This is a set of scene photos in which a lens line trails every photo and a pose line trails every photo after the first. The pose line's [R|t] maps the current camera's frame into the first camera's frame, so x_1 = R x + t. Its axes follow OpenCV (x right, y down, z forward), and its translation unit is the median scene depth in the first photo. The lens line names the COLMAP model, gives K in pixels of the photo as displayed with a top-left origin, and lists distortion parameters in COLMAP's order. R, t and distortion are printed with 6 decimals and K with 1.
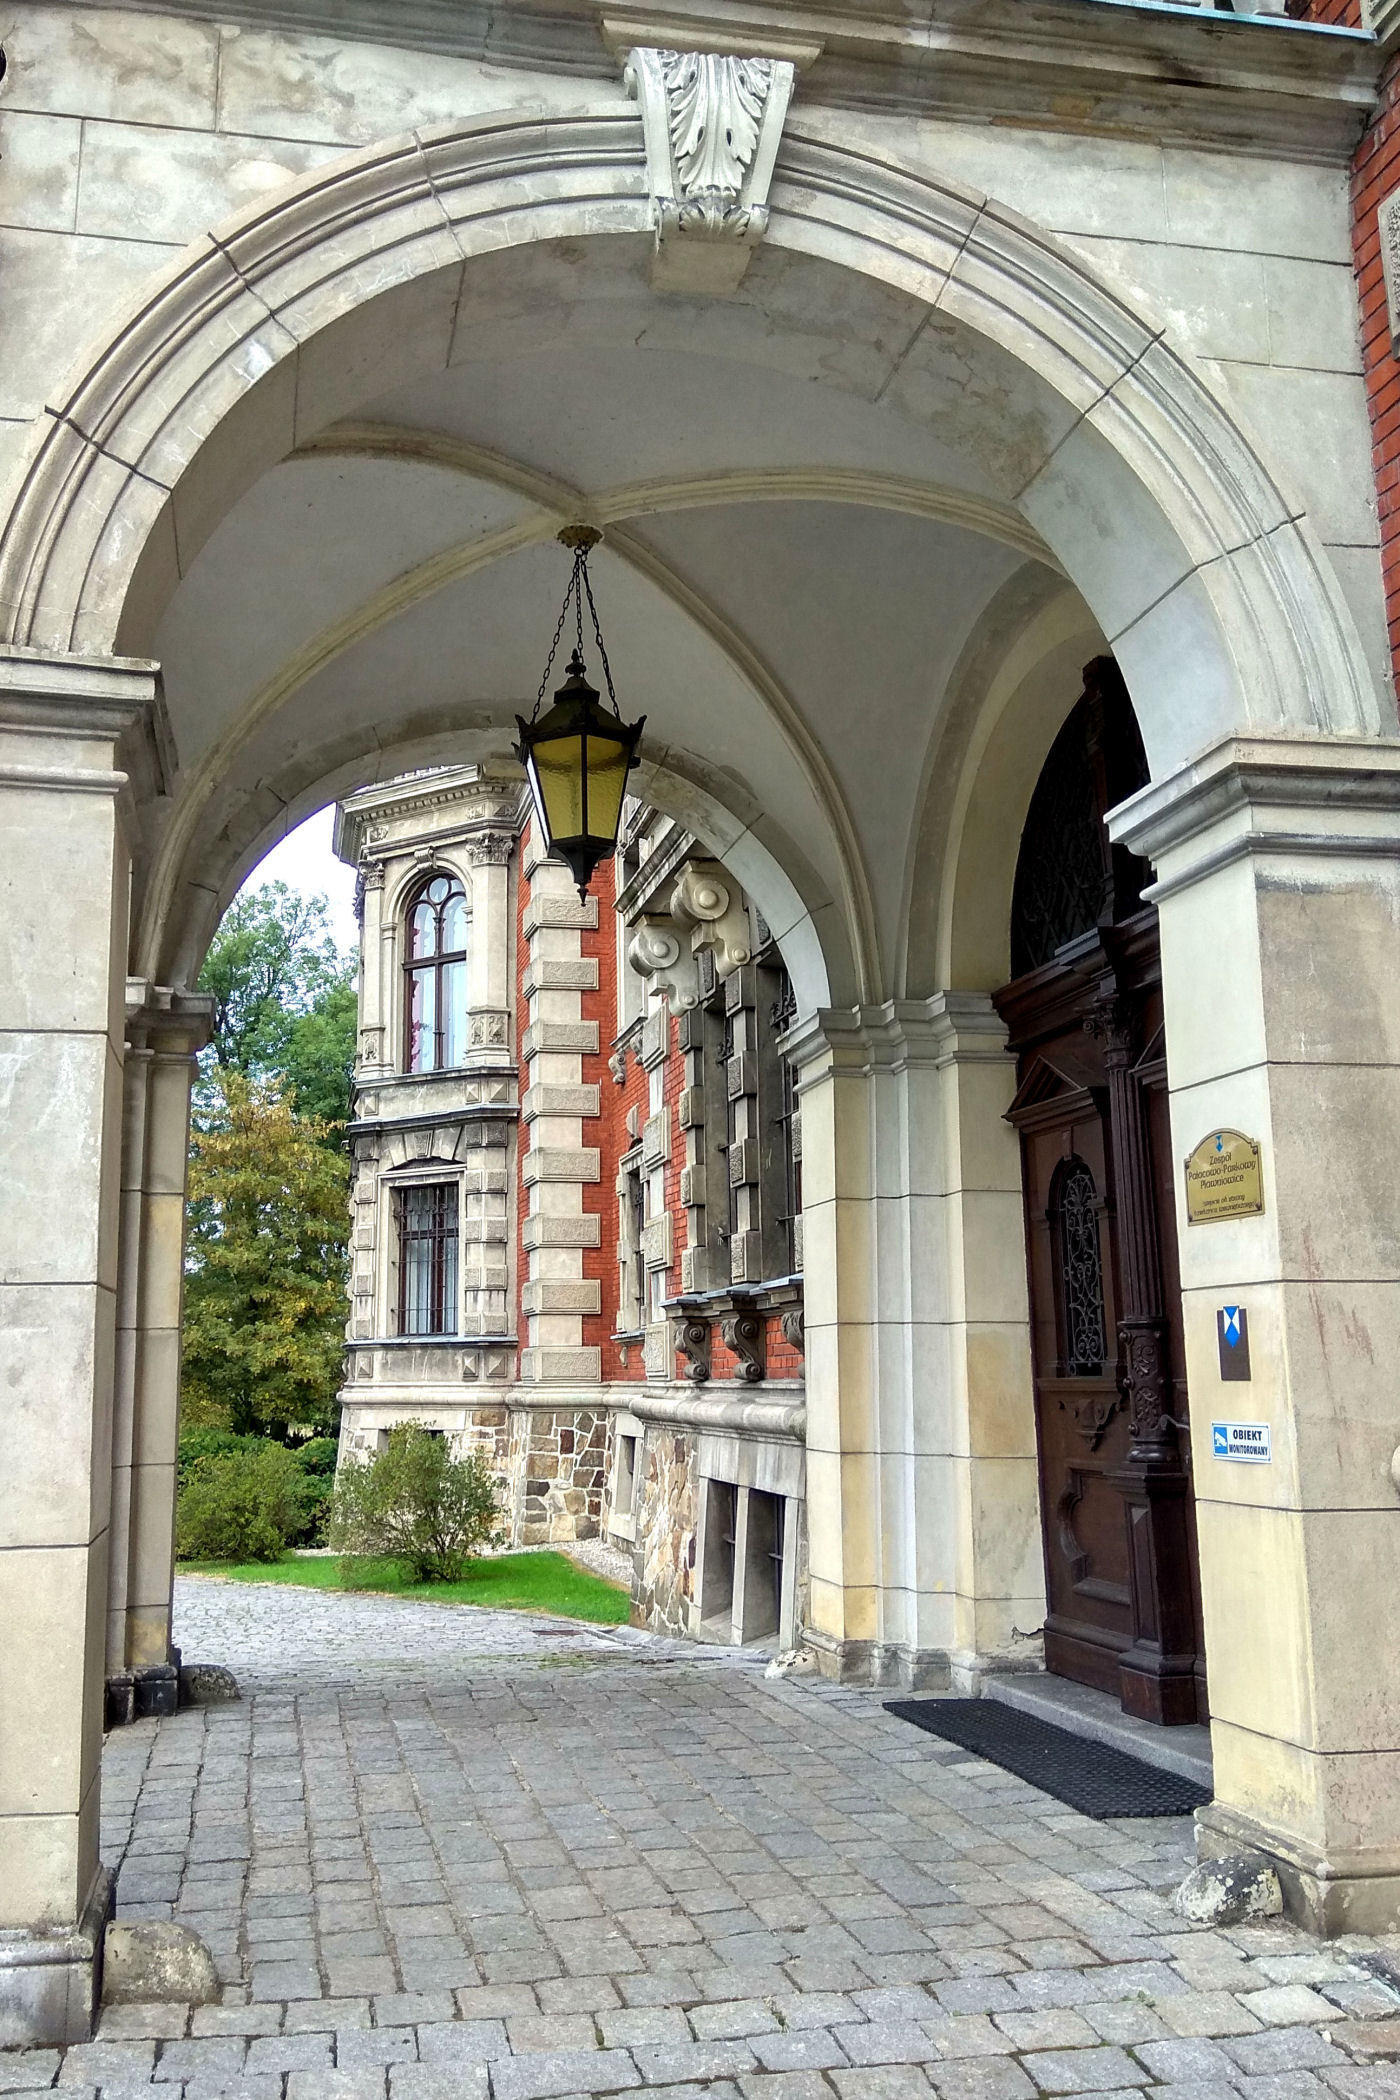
lens RADIAL K [[1744.6, 0, 602.5], [0, 1744.6, 1085.3], [0, 0, 1]] dist [0.112452, -0.171383]
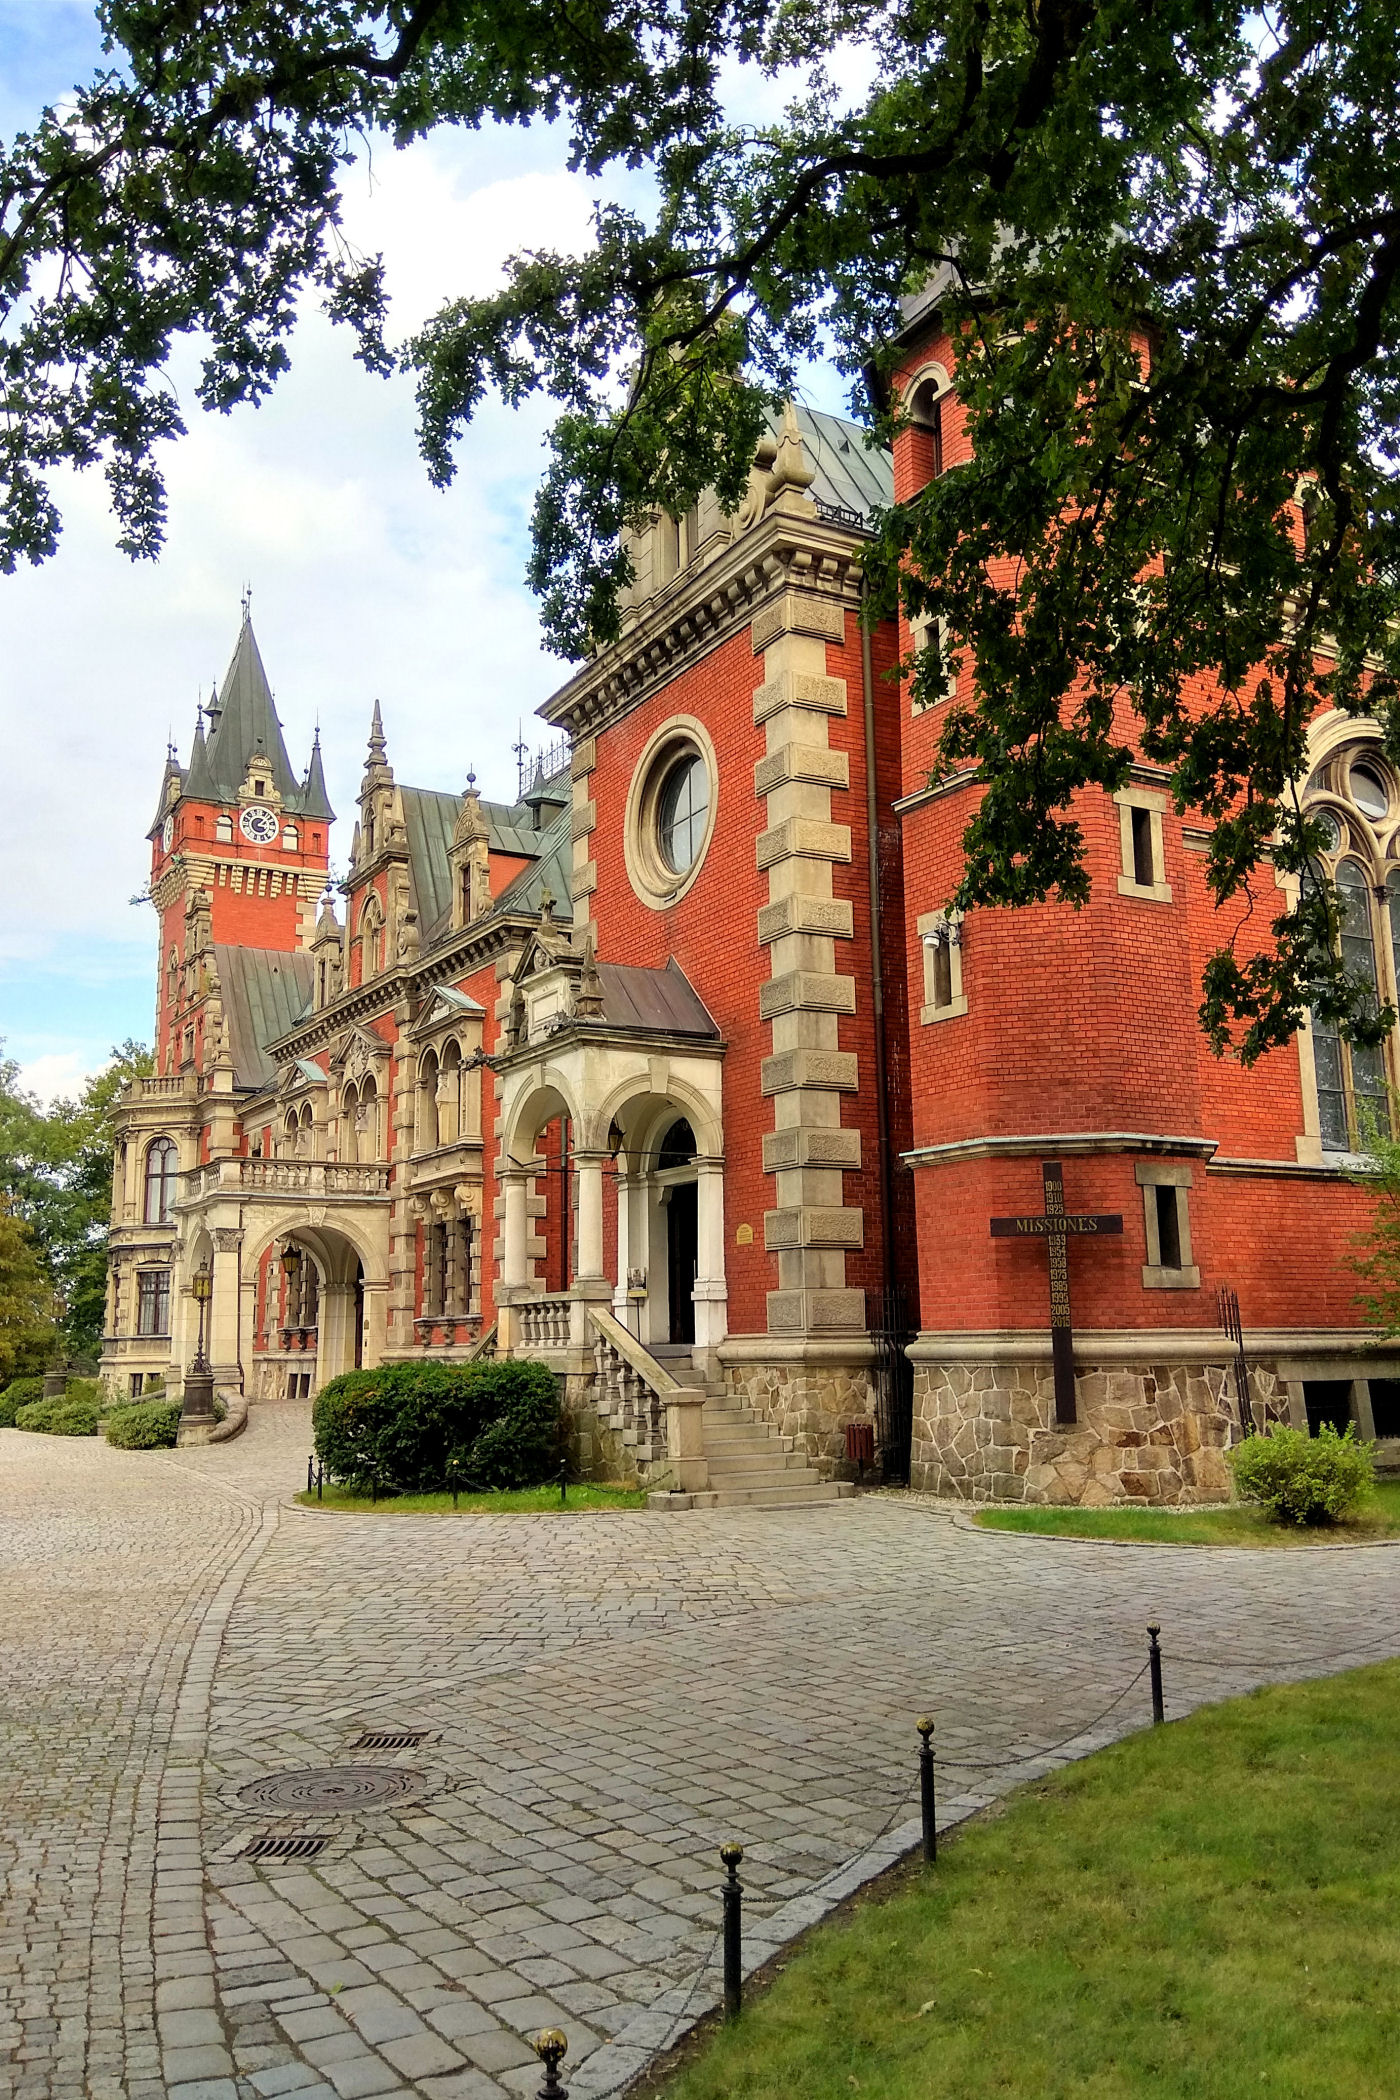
lens RADIAL K [[1645.8, 0, 700.0], [0, 1645.8, 1050.0], [0, 0, 1]] dist [0.077526, -0.001670]
pose [[0.939452, 0.051536, 0.338782, -0.360003], [-0.046566, 0.998655, -0.022788, -0.447999], [-0.339501, 0.005633, 0.940589, -2.738564]]
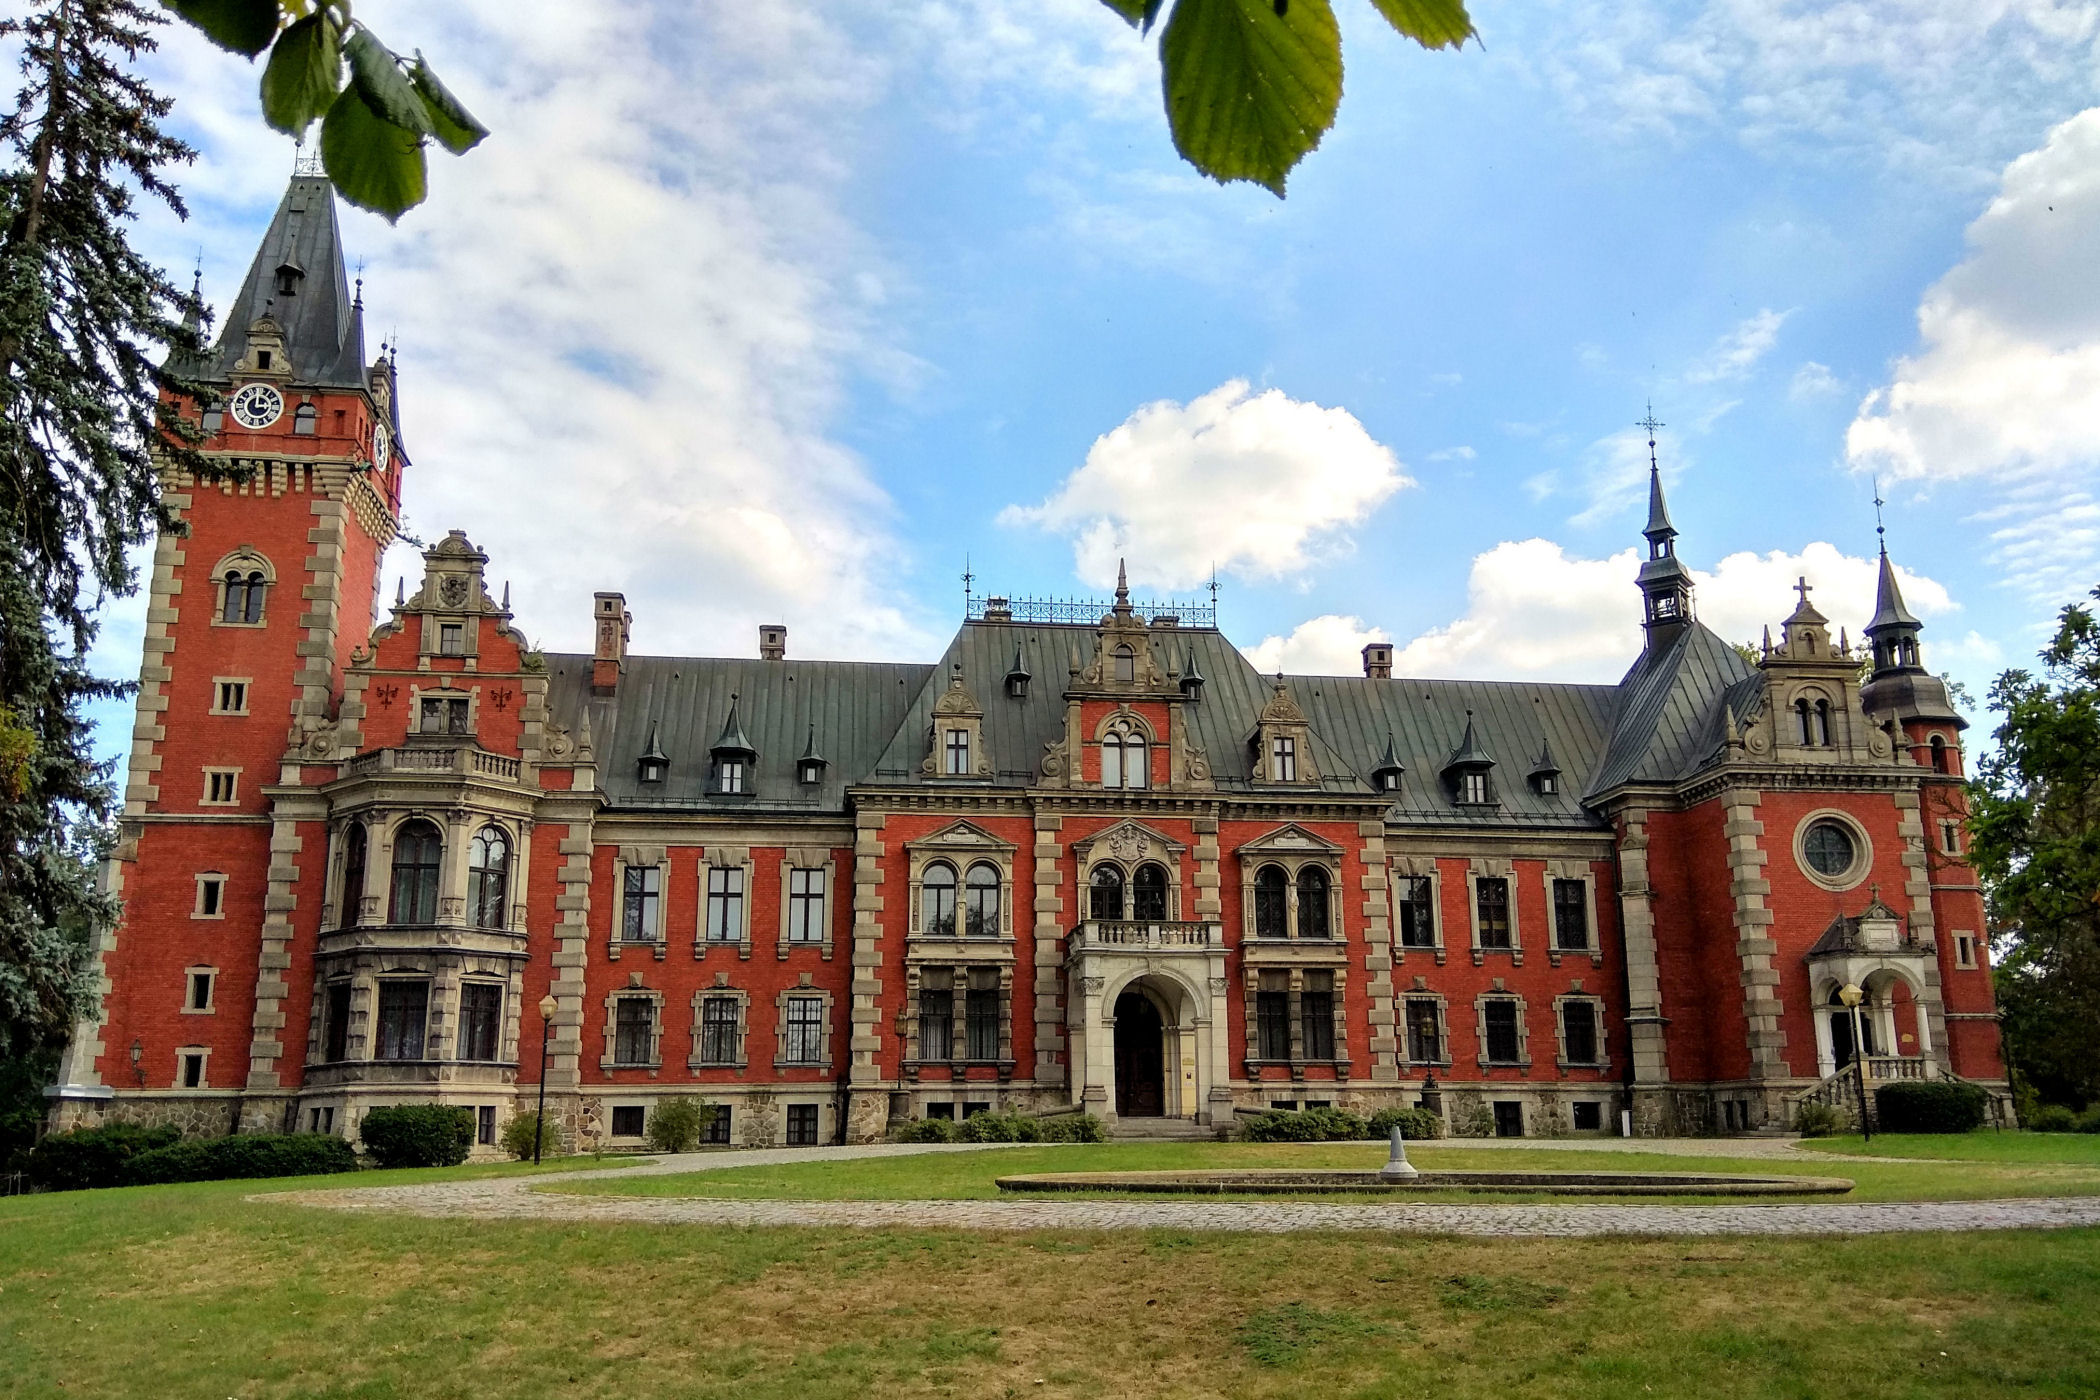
lens RADIAL K [[1617.9, 0, 1052.1], [0, 1617.9, 763.6], [0, 0, 1]] dist [0.122160, -0.214647]
pose [[0.051766, 0.227504, 0.972400, -3.798930], [-0.160065, 0.963007, -0.216785, 0.224101], [-0.985748, -0.144425, 0.086266, 0.435441]]
